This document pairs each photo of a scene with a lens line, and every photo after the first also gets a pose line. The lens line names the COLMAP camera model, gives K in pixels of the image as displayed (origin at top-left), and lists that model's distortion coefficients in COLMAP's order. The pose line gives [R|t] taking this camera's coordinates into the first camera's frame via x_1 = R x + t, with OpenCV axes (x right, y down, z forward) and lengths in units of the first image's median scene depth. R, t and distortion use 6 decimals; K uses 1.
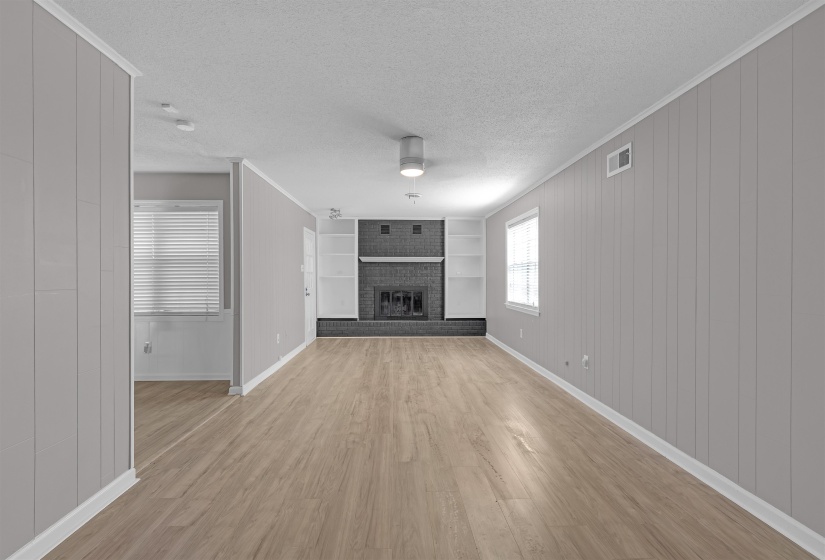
lens RADIAL K [[384.3, 0, 417.4], [0, 384.3, 279.0], [0, 0, 1]] dist [0.008643, -0.001621]
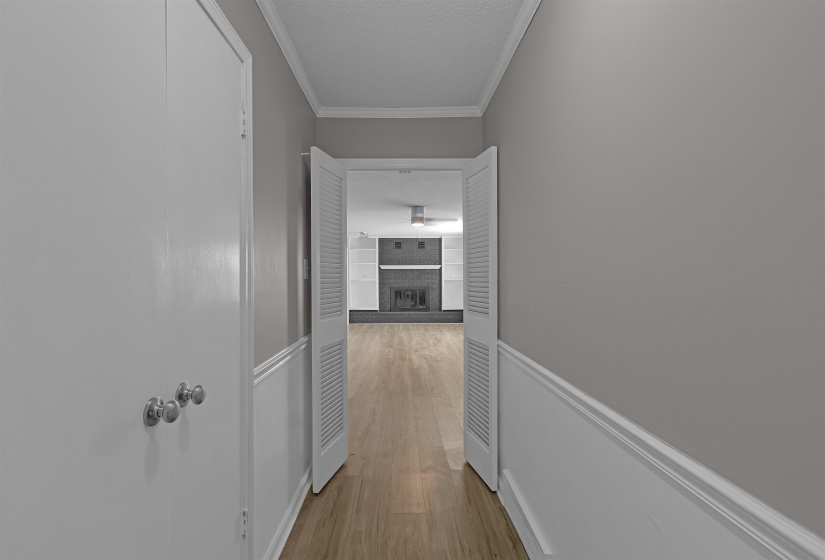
lens RADIAL K [[384.3, 0, 417.2], [0, 384.3, 284.6], [0, 0, 1]] dist [0.008643, -0.001621]
pose [[0.999923, 0.006970, -0.010276, -0.005458], [-0.006876, 0.999934, 0.009239, -0.005022], [0.010340, -0.009168, 0.999905, -0.878232]]
